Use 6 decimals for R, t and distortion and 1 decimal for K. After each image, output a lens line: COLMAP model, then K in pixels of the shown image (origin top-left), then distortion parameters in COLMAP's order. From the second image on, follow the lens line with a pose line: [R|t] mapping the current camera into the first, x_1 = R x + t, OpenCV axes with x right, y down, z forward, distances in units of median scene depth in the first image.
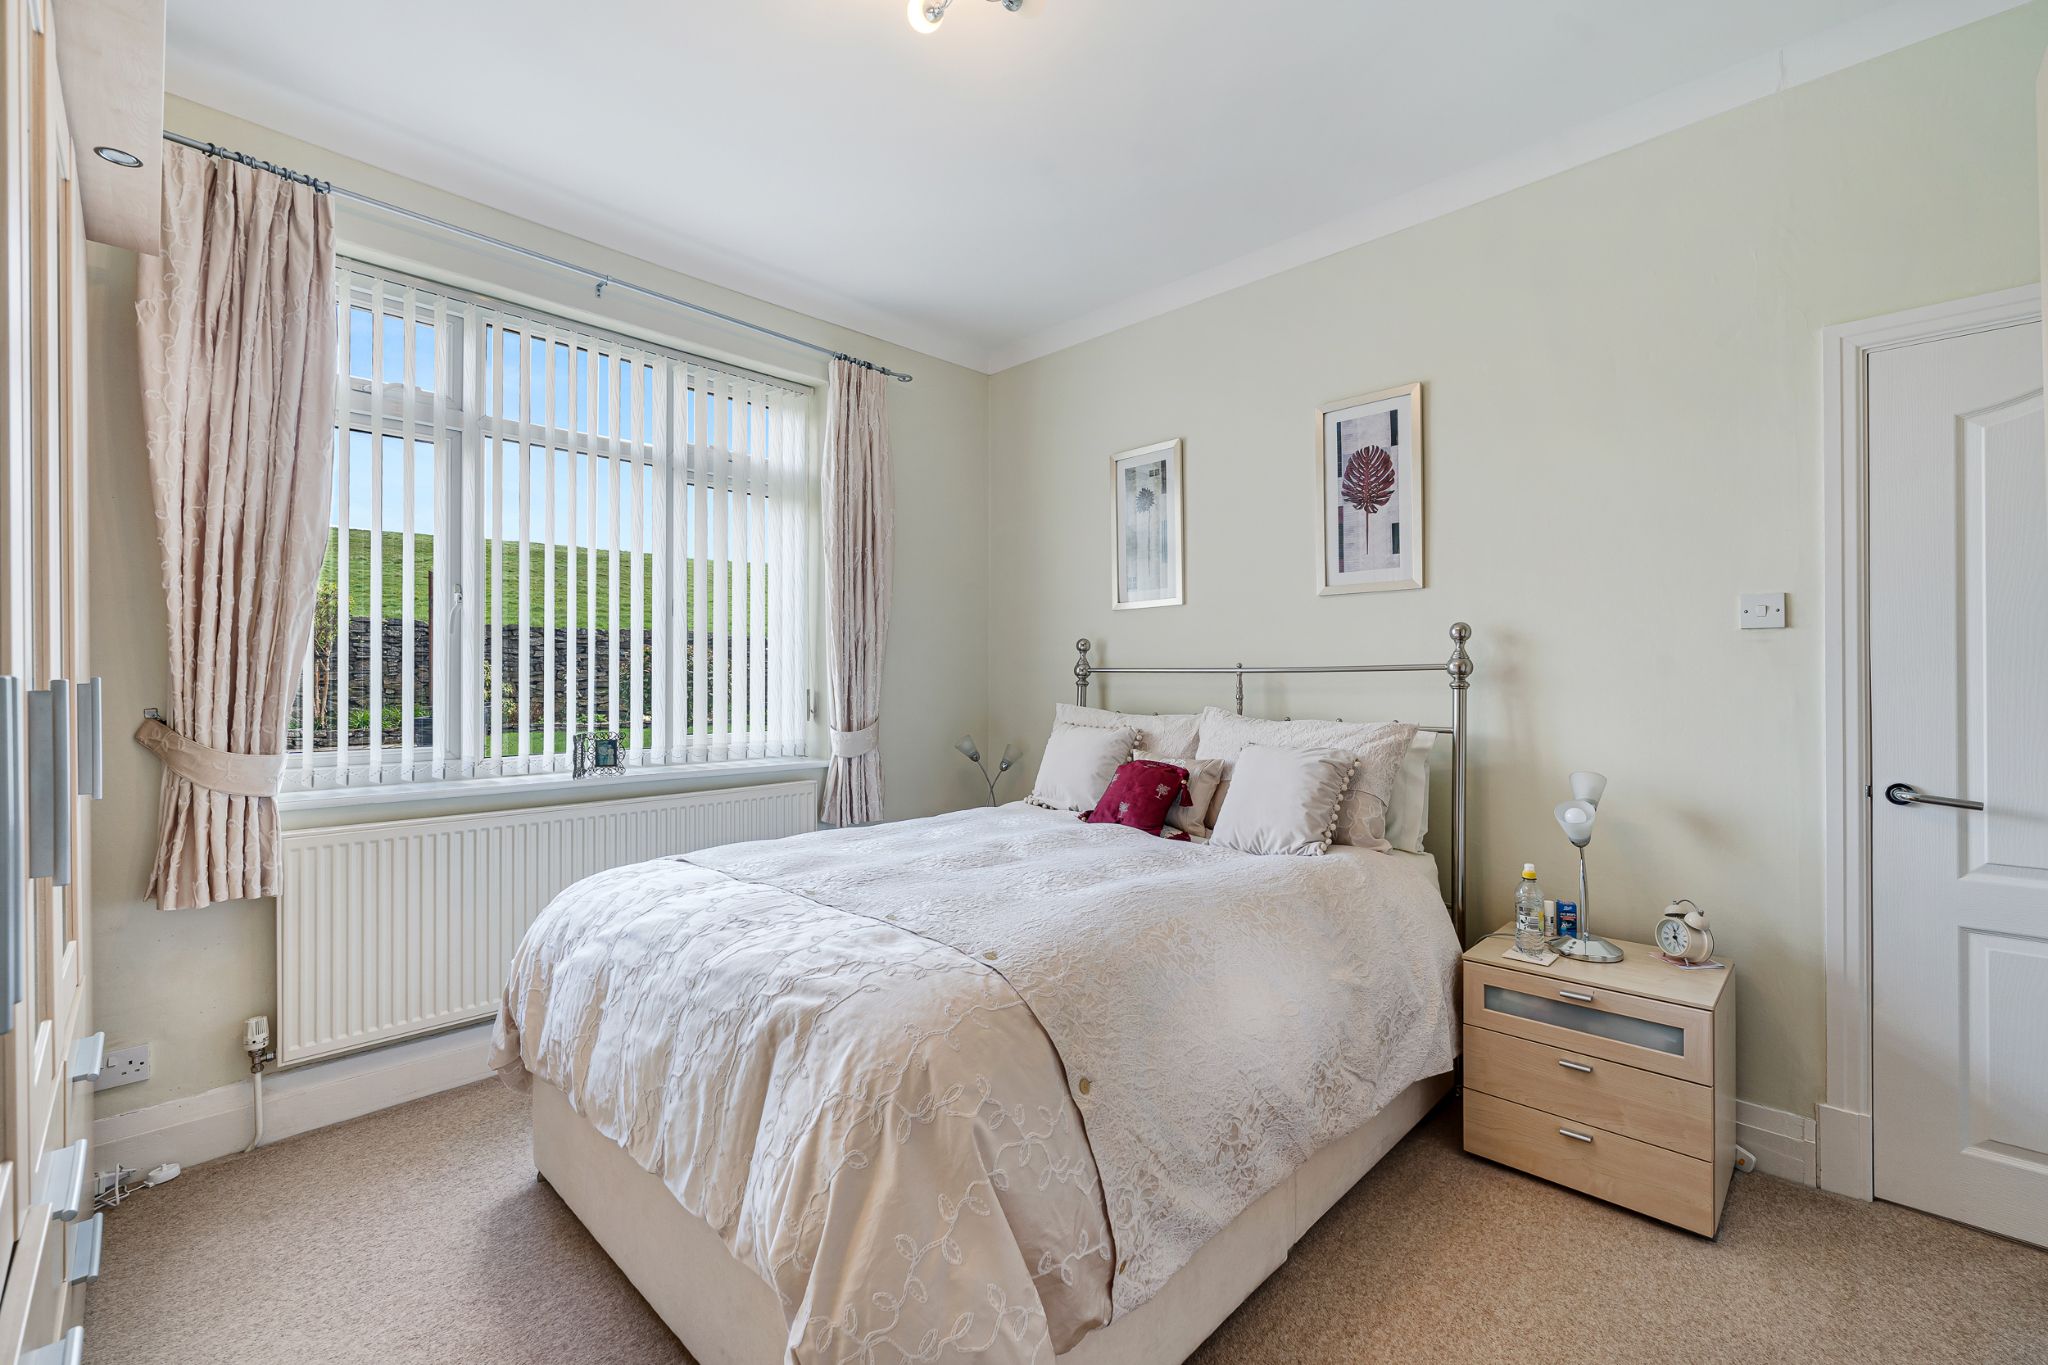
lens RADIAL K [[847.1, 0, 1027.2], [0, 847.1, 682.5], [0, 0, 1]] dist [-0.002770, -0.000979]
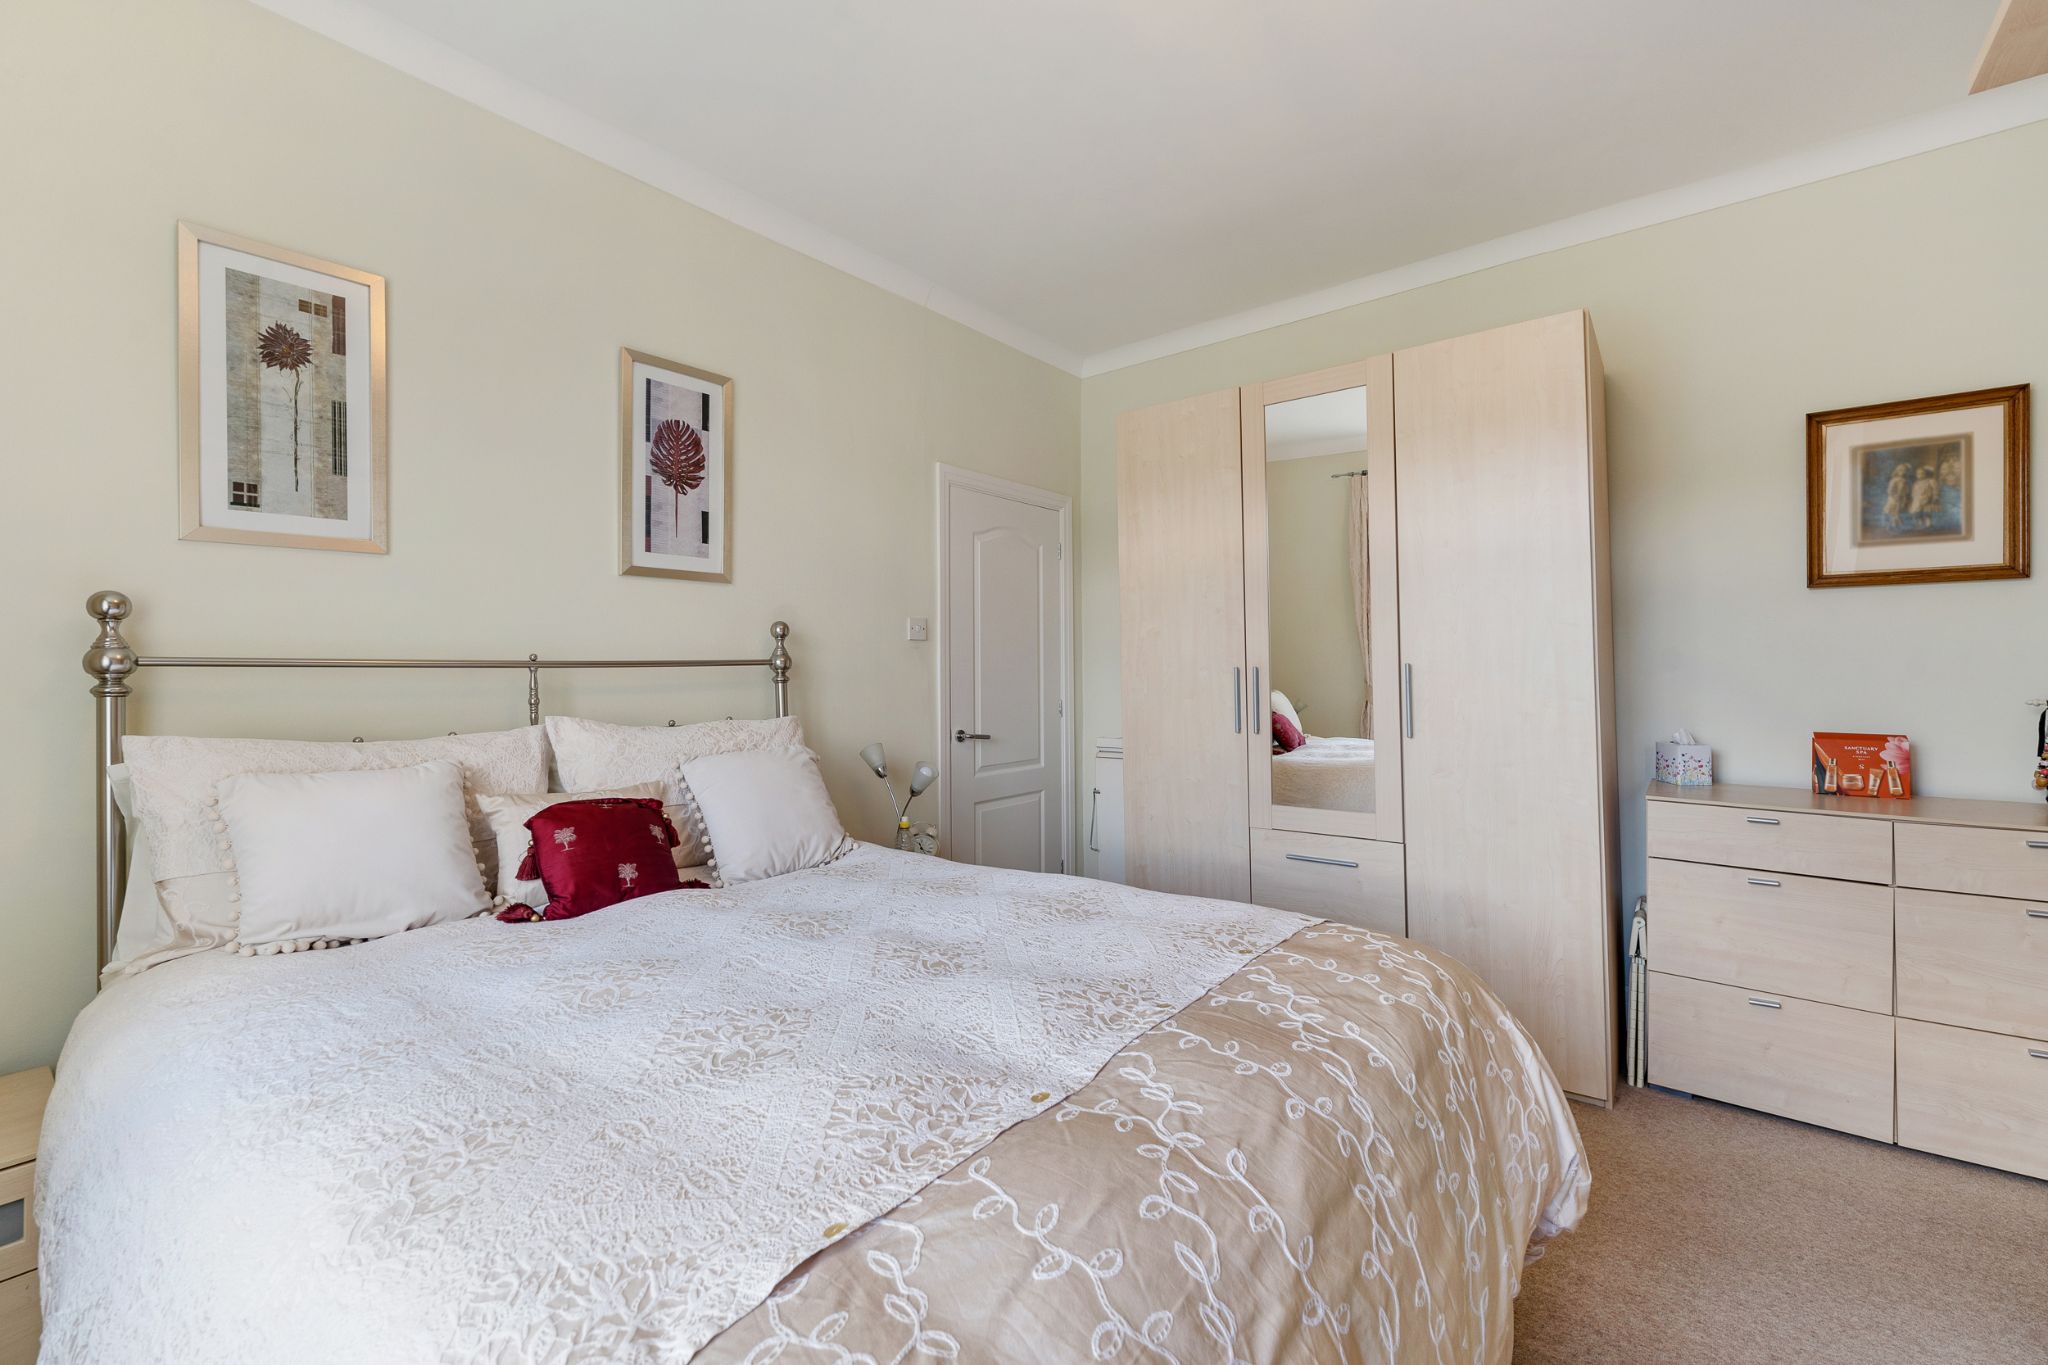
lens RADIAL K [[847.1, 0, 1021.6], [0, 847.1, 671.3], [0, 0, 1]] dist [-0.002770, -0.000979]
pose [[-0.079230, -0.003947, 0.996849, -0.529948], [0.009288, 0.999946, 0.004697, -0.008254], [-0.996813, 0.009631, -0.079189, 0.694586]]
